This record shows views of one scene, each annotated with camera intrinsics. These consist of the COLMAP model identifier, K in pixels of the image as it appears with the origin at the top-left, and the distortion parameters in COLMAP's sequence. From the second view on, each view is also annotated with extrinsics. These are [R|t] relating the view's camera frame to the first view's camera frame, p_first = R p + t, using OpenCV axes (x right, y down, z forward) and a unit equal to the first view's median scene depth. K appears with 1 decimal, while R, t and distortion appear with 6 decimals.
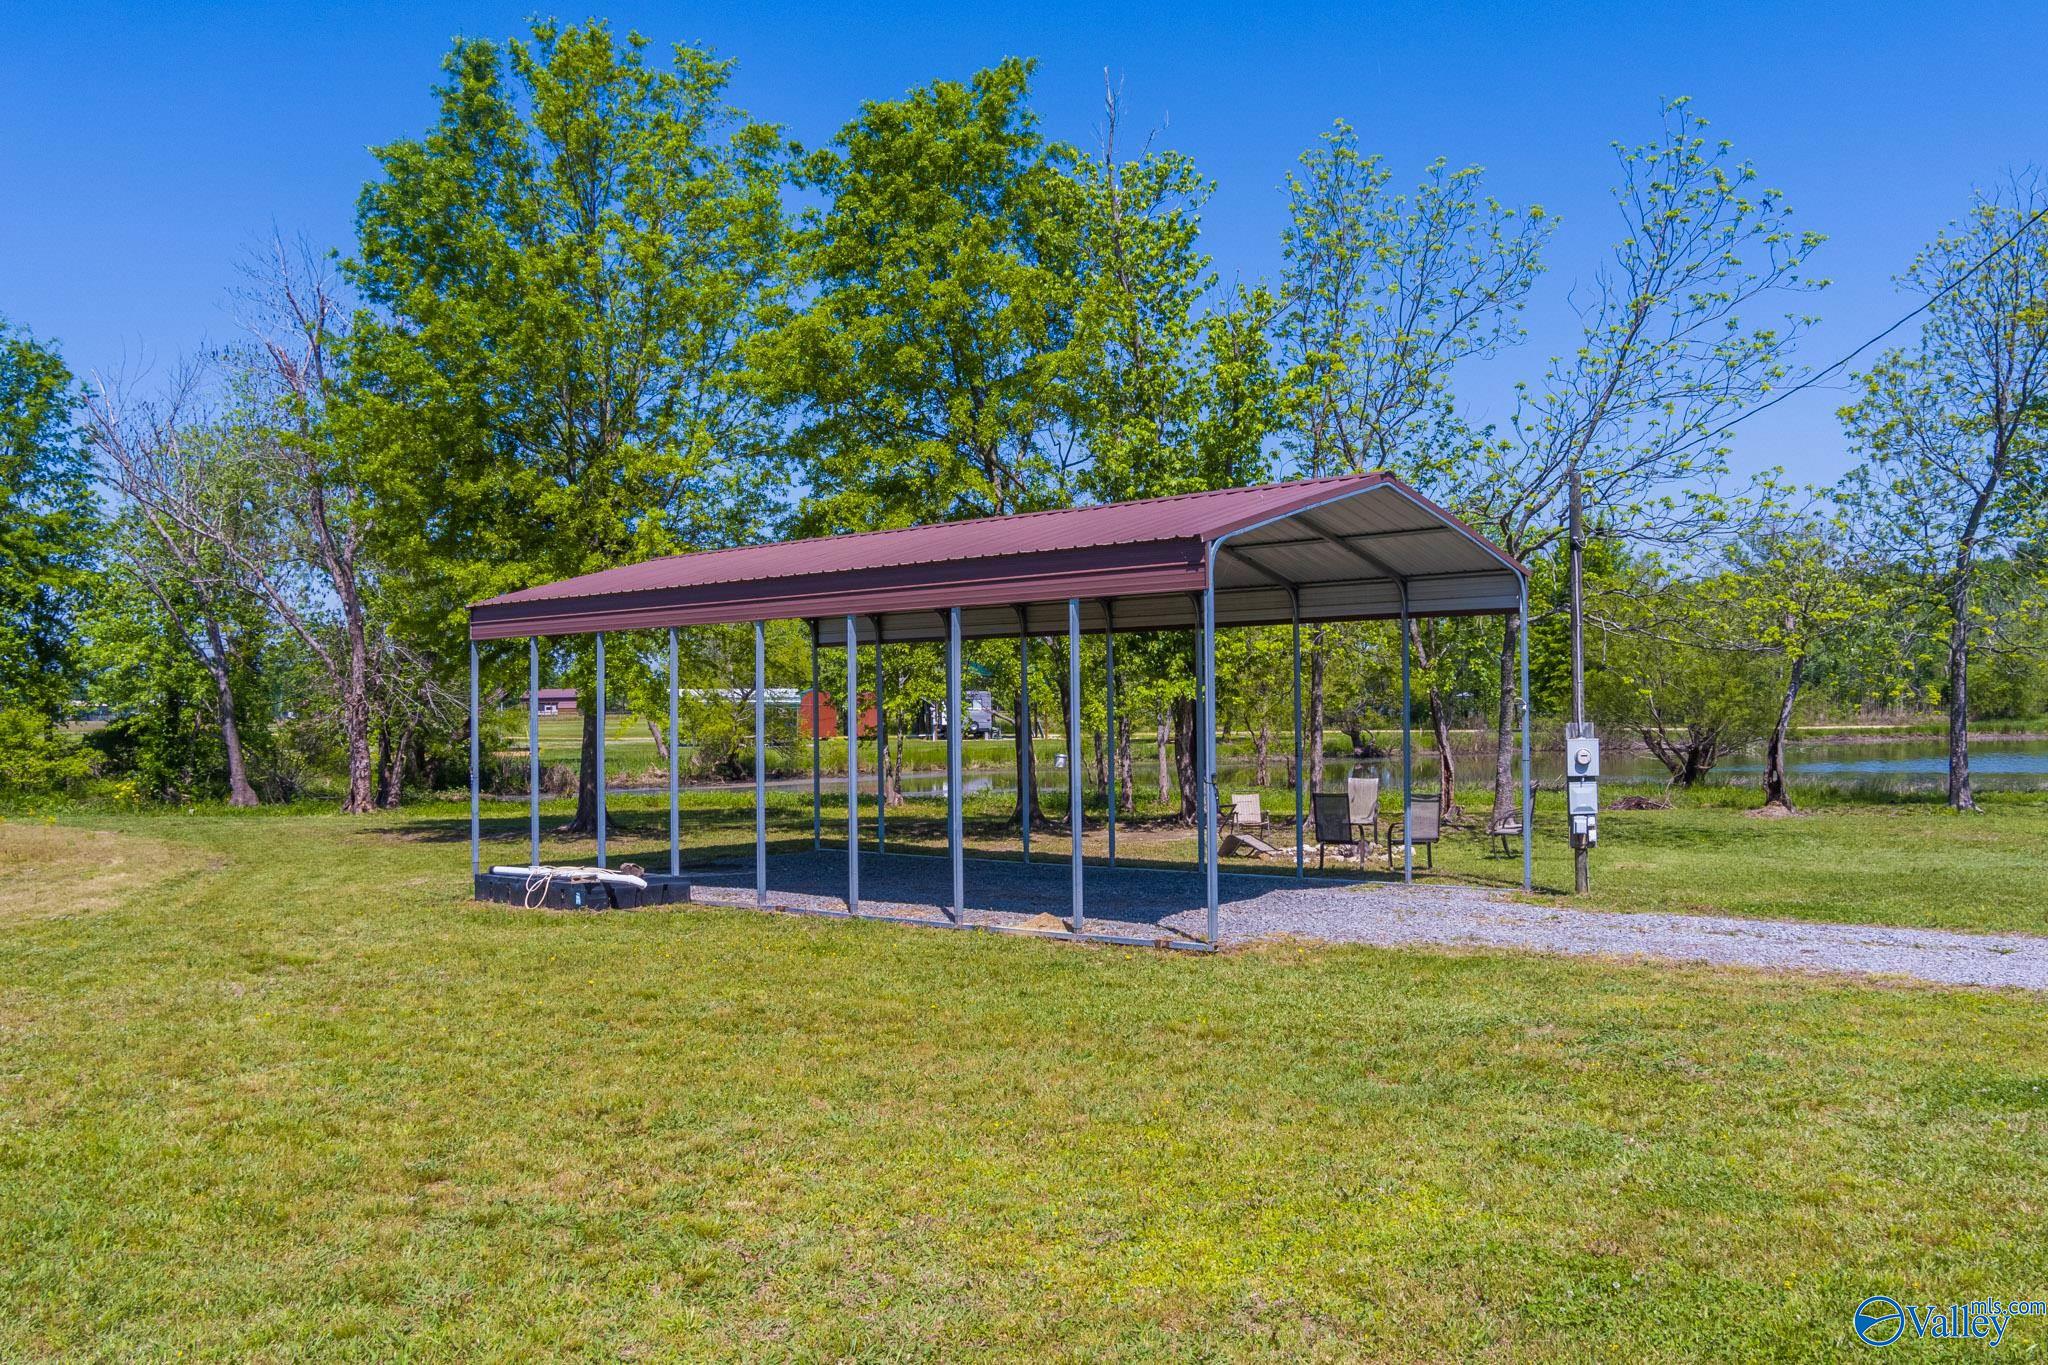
lens RADIAL K [[1662.3, 0, 1021.7], [0, 1662.3, 688.8], [0, 0, 1]] dist [-0.079503, 0.110935]
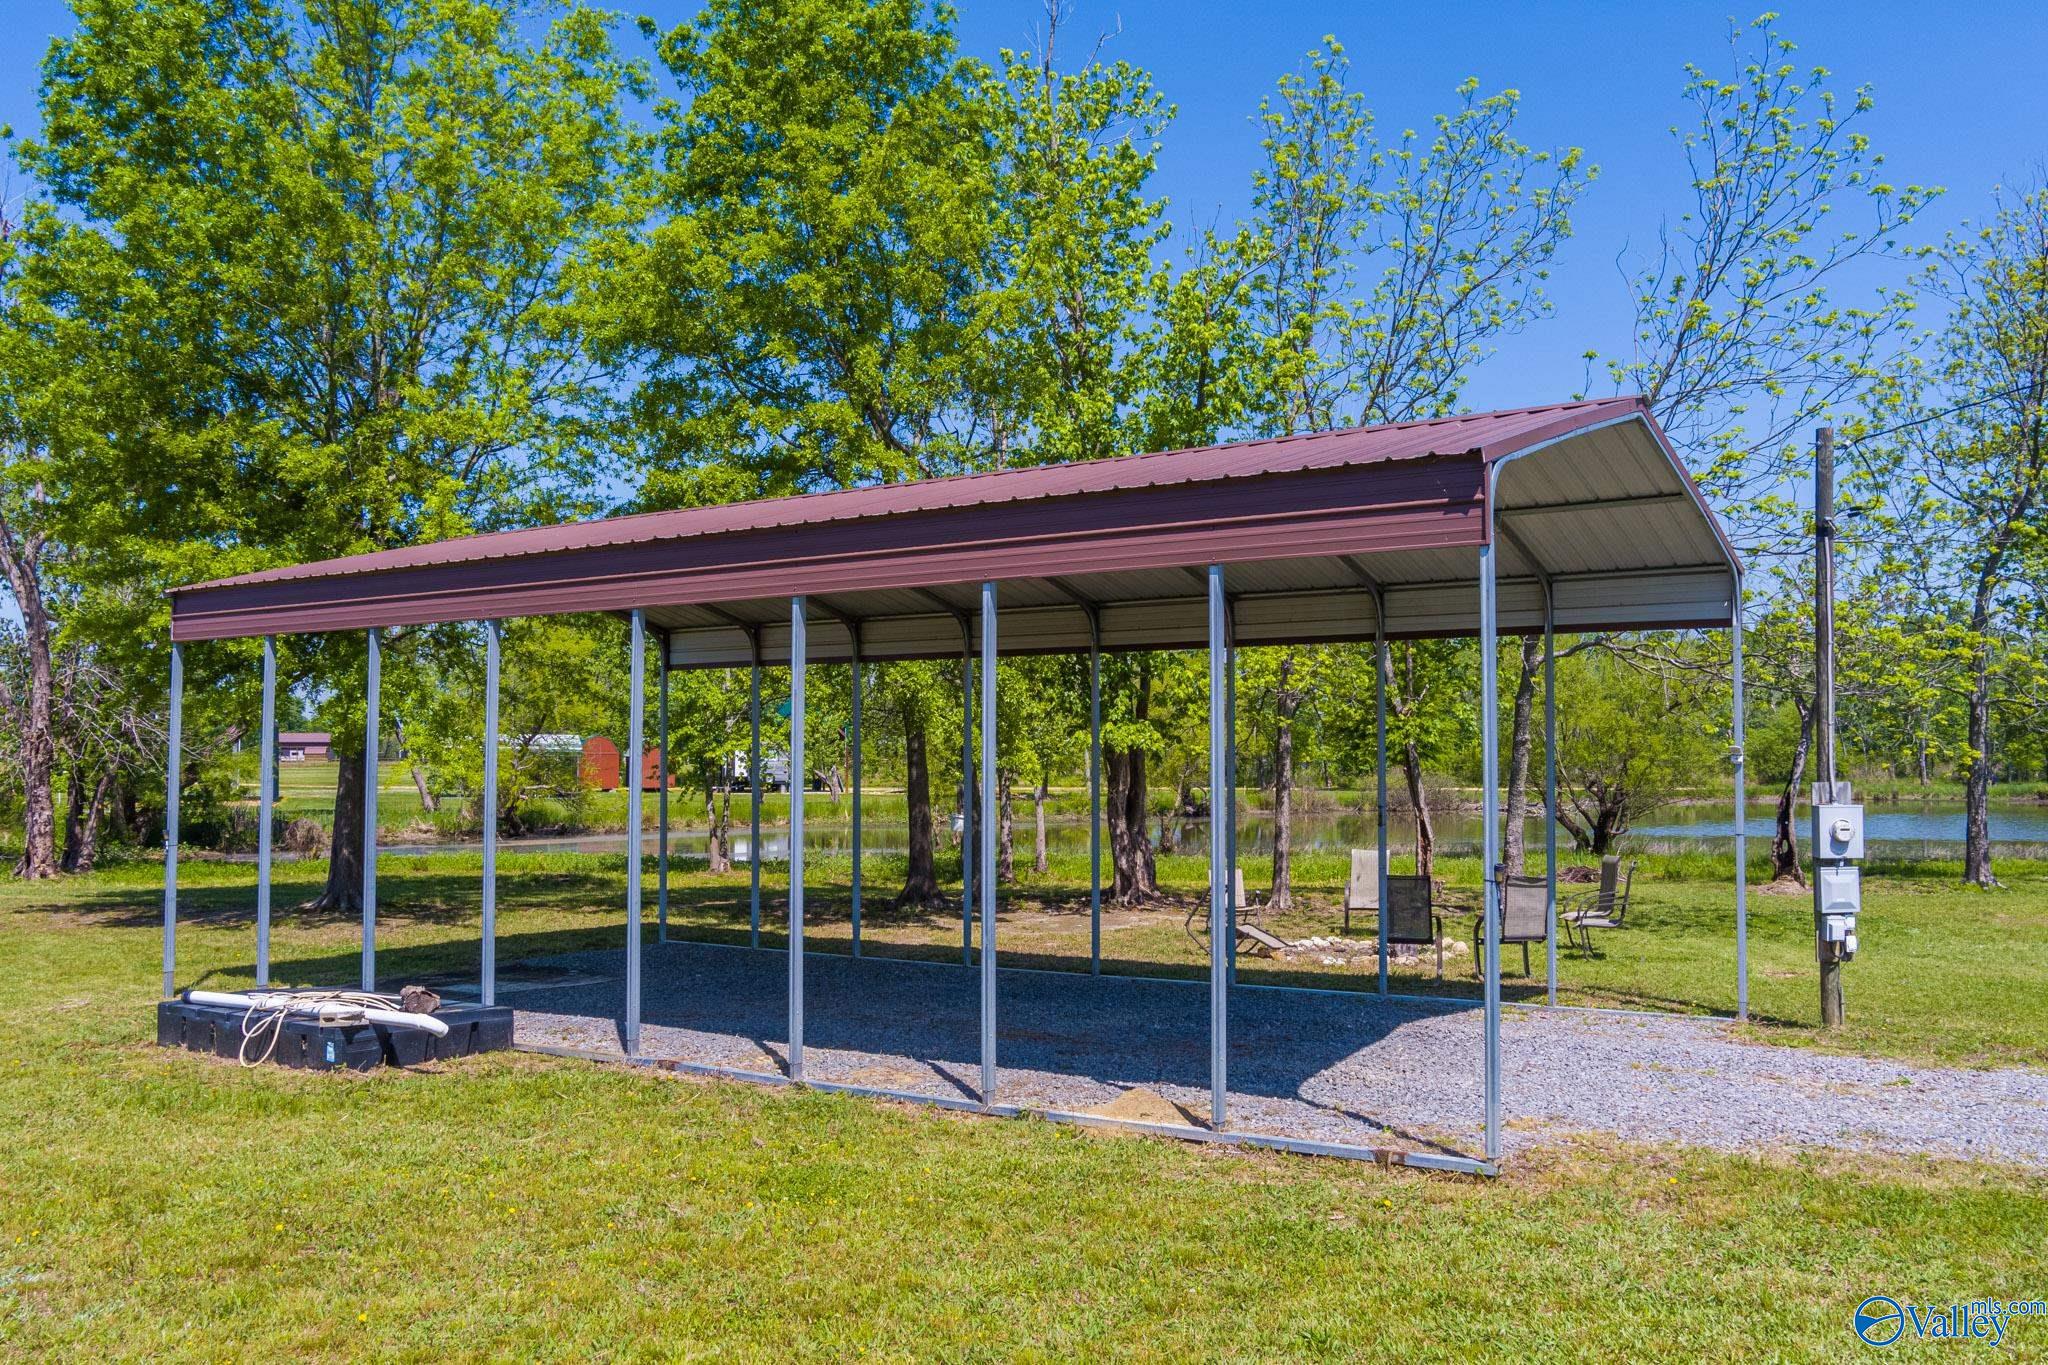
lens RADIAL K [[1662.3, 0, 1021.7], [0, 1662.3, 688.8], [0, 0, 1]] dist [-0.079503, 0.110935]
pose [[0.990483, 0.018517, 0.136384, -0.063854], [-0.014062, 0.999338, -0.033553, 0.005938], [-0.136915, 0.031316, 0.990088, 0.228247]]
